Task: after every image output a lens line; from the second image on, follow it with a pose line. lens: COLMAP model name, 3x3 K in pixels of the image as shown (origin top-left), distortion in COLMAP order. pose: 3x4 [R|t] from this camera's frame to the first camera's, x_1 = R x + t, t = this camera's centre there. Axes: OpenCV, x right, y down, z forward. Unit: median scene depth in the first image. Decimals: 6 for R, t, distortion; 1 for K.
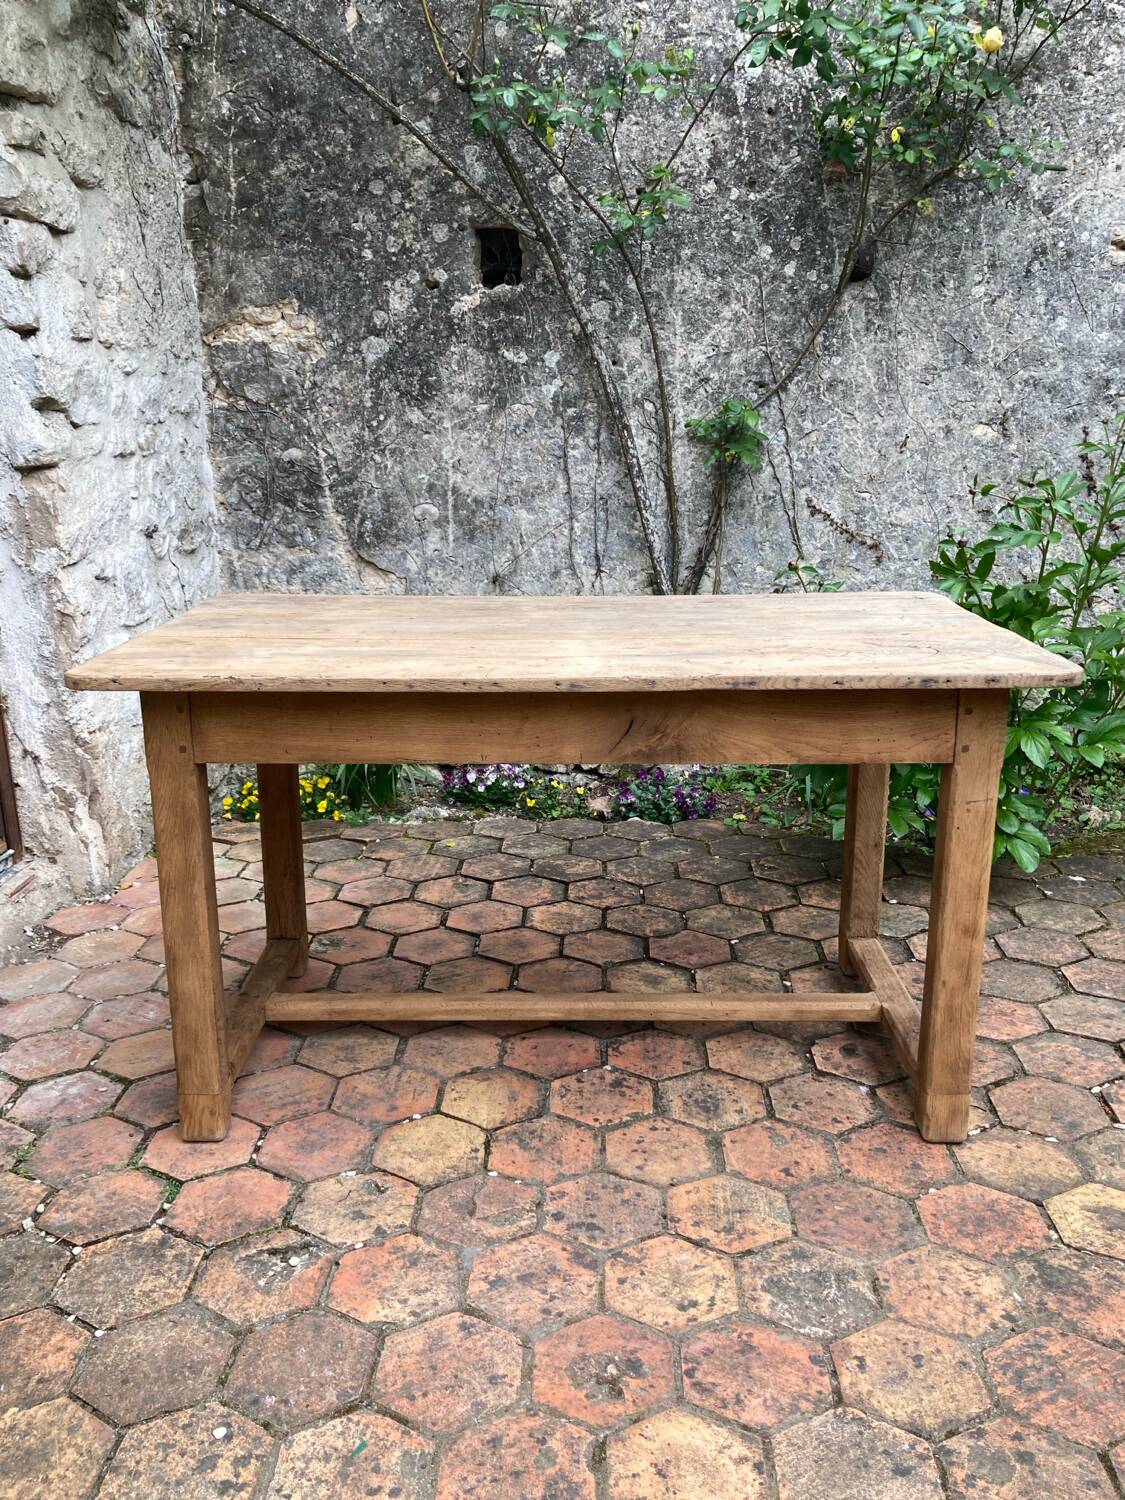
lens RADIAL K [[1291.9, 0, 547.1], [0, 1291.9, 760.1], [0, 0, 1]] dist [0.008474, 0.007588]
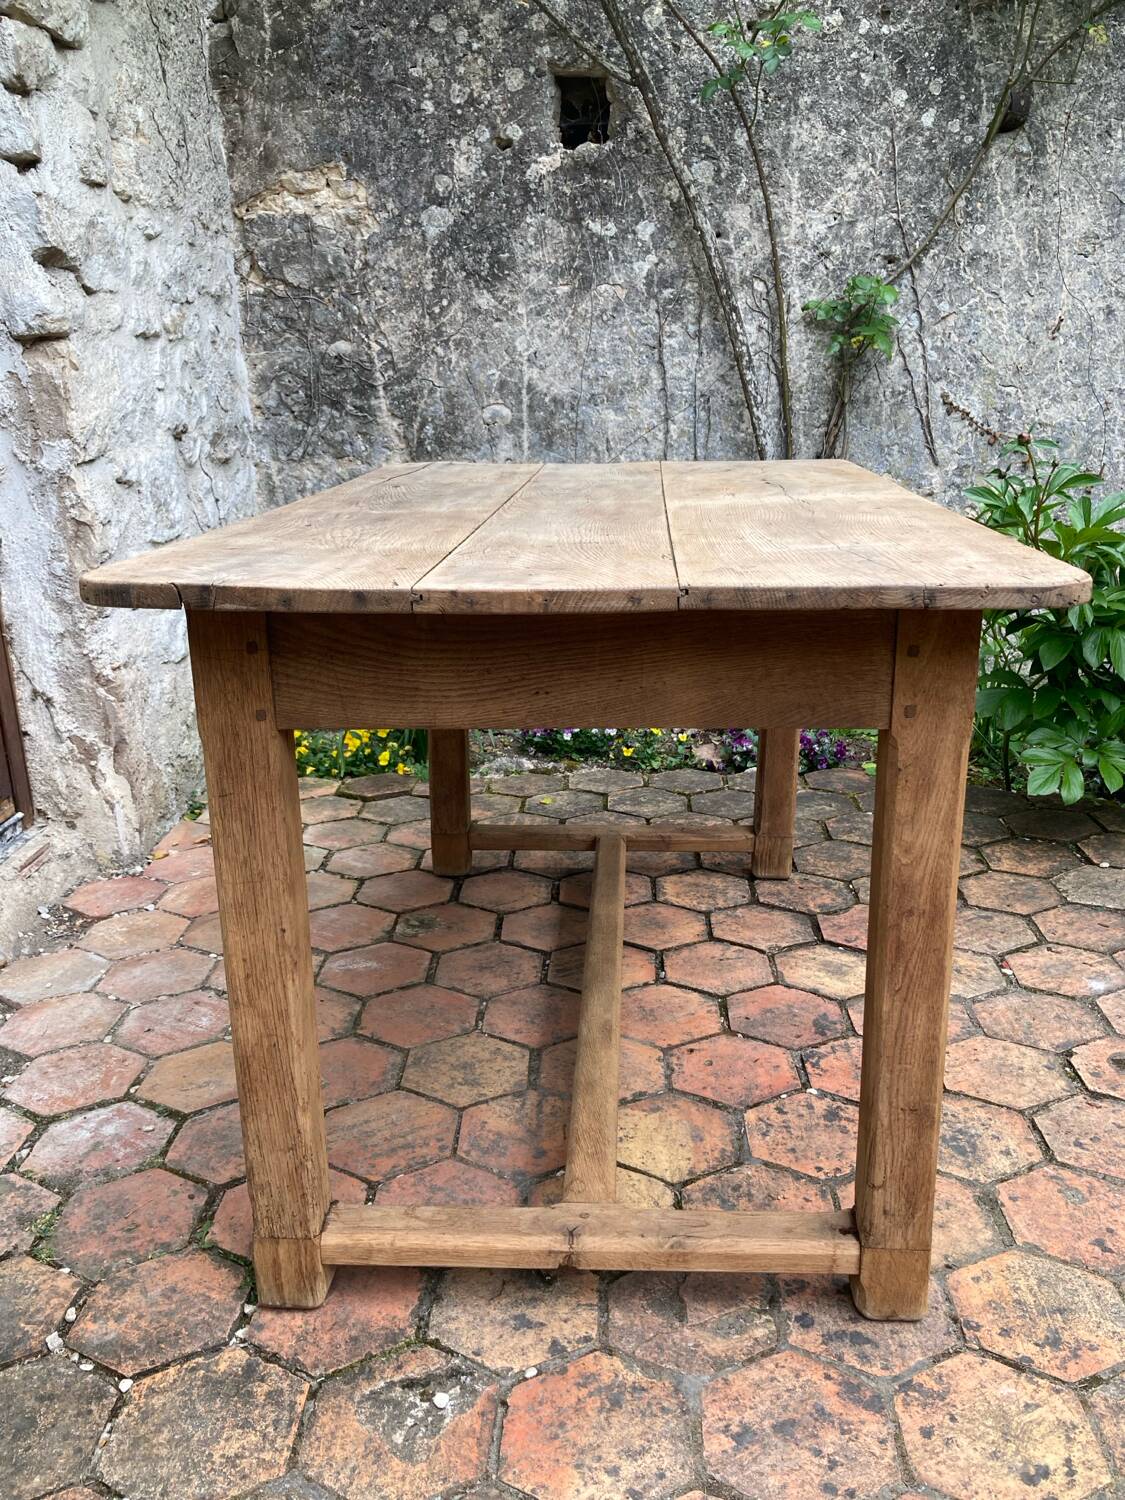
lens RADIAL K [[1301.5, 0, 566.9], [0, 1301.5, 746.9], [0, 0, 1]] dist [-0.040108, 0.107916]
pose [[0.999919, -0.010487, 0.007253, -0.058124], [0.010322, 0.999697, 0.022340, 0.010022], [-0.007485, -0.022264, 0.999724, 0.140339]]
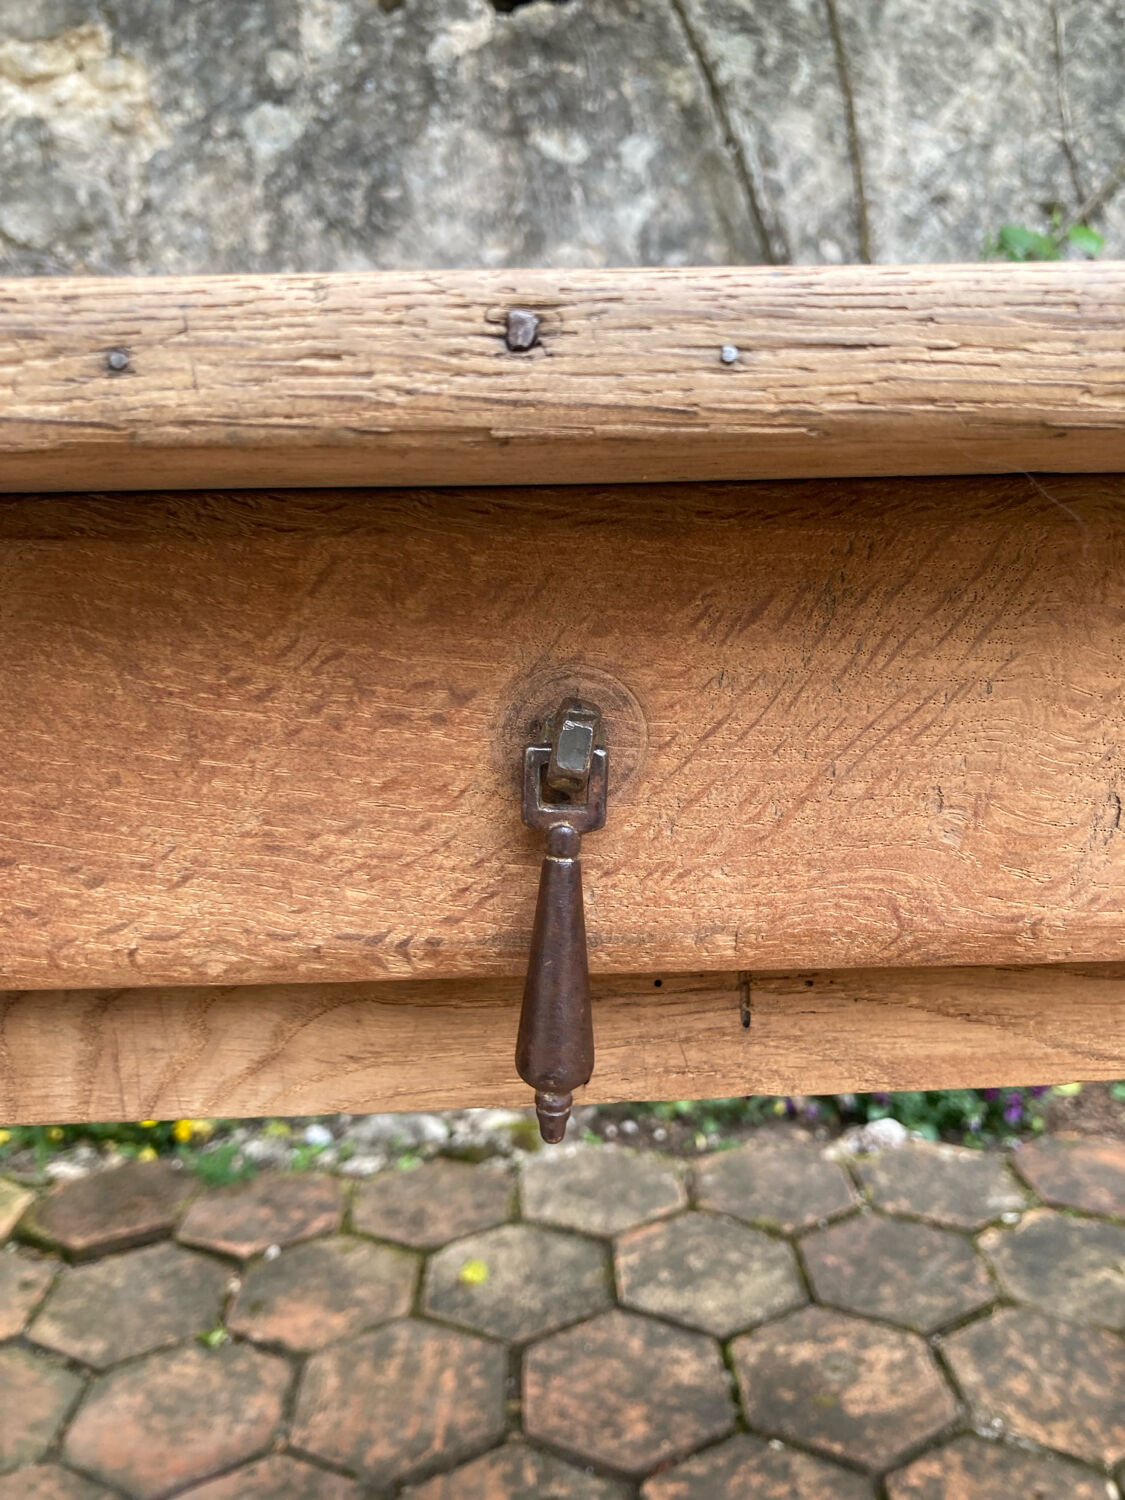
lens RADIAL K [[1252.3, 0, 571.0], [0, 1252.3, 743.0], [0, 0, 1]] dist [0.005056, 0.003075]
pose [[0.996956, -0.018620, 0.075704, -0.062051], [0.025432, 0.995614, -0.090031, -0.044386], [-0.073695, 0.091682, 0.993058, 0.551443]]
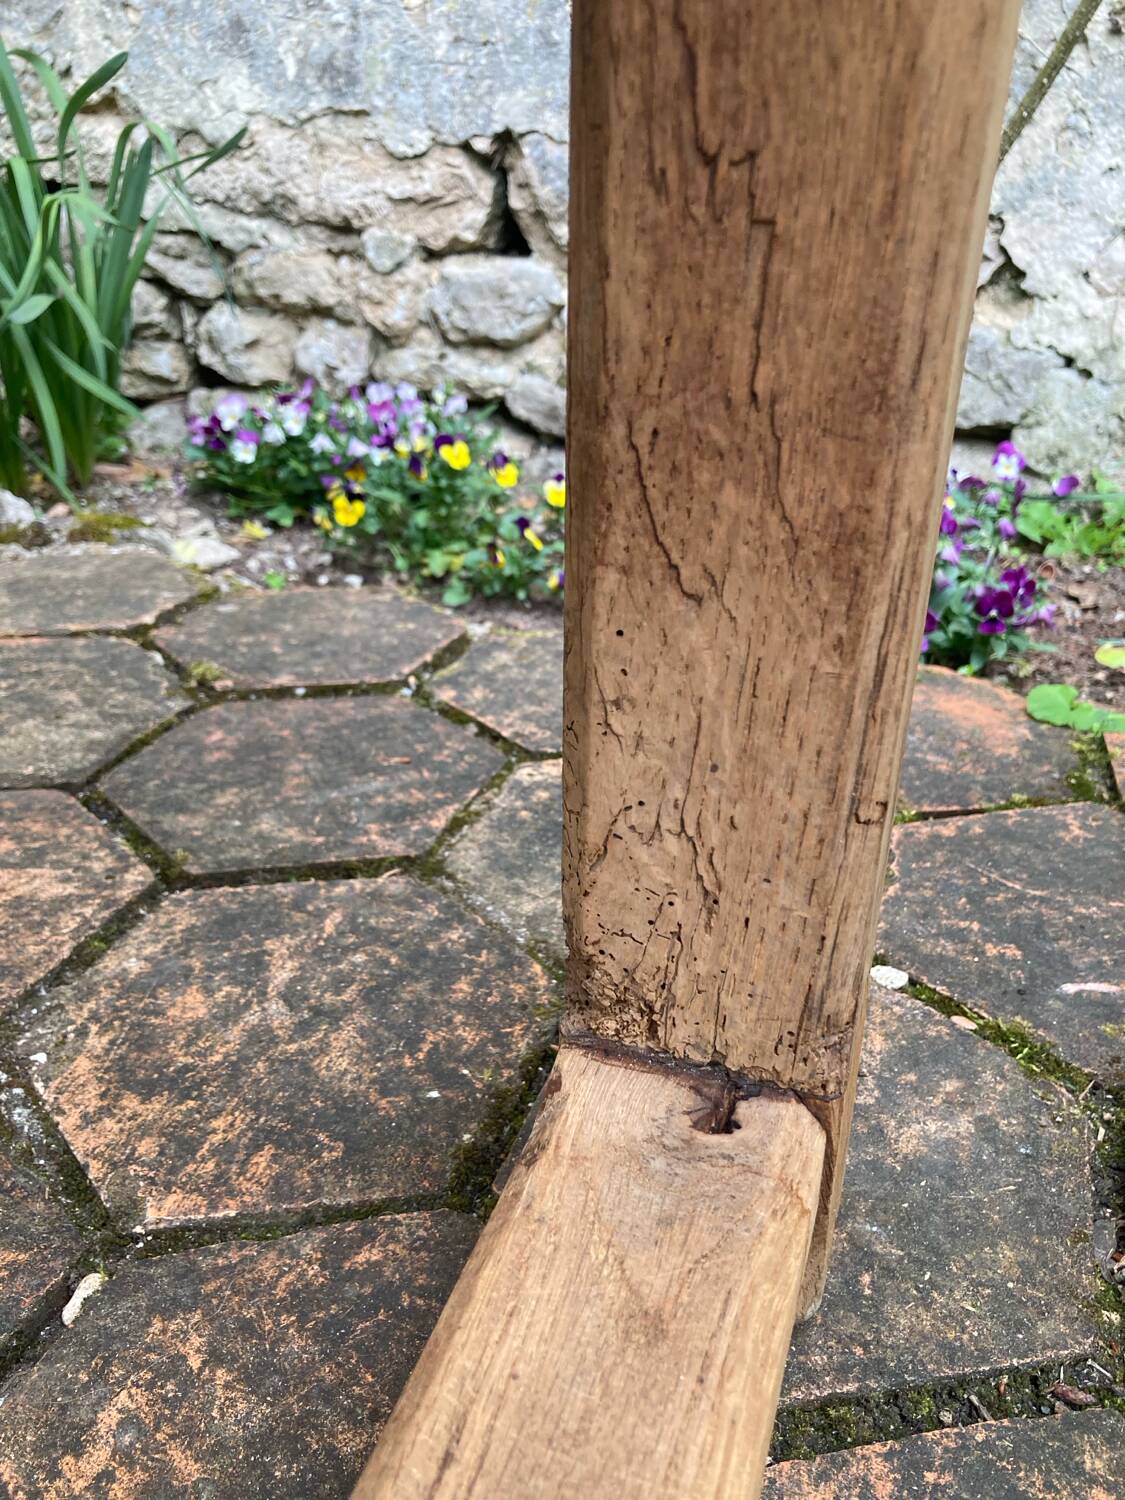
lens RADIAL K [[1224.8, 0, 571.4], [0, 1224.8, 741.8], [0, 0, 1]] dist [-0.036668, 0.074686]
pose [[0.955939, 0.152160, -0.251053, 0.107285], [-0.100517, 0.973148, 0.207073, 0.021465], [0.275820, -0.172714, 0.945565, 0.733313]]
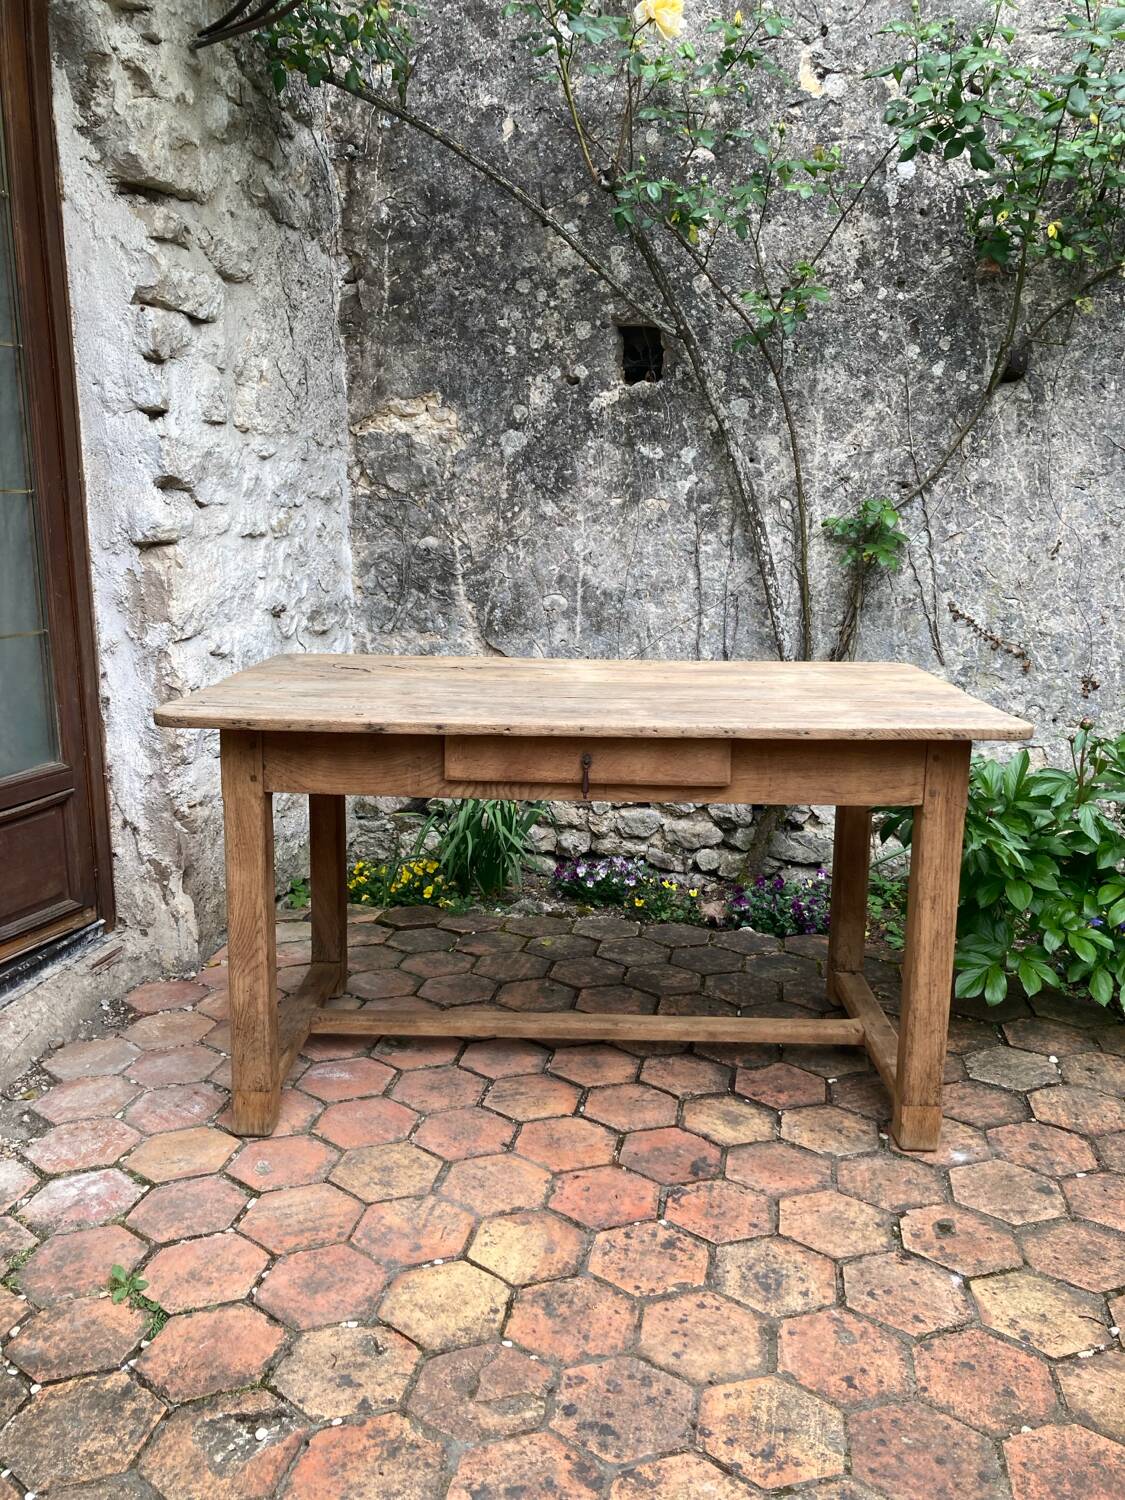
lens RADIAL K [[1226.7, 0, 560.5], [0, 1226.7, 743.6], [0, 0, 1]] dist [0.073194, -0.198421]
pose [[0.990346, 0.051248, -0.128794, 0.040131], [-0.061362, 0.995232, -0.075820, -0.012034], [0.124294, 0.082991, 0.988769, 0.071469]]
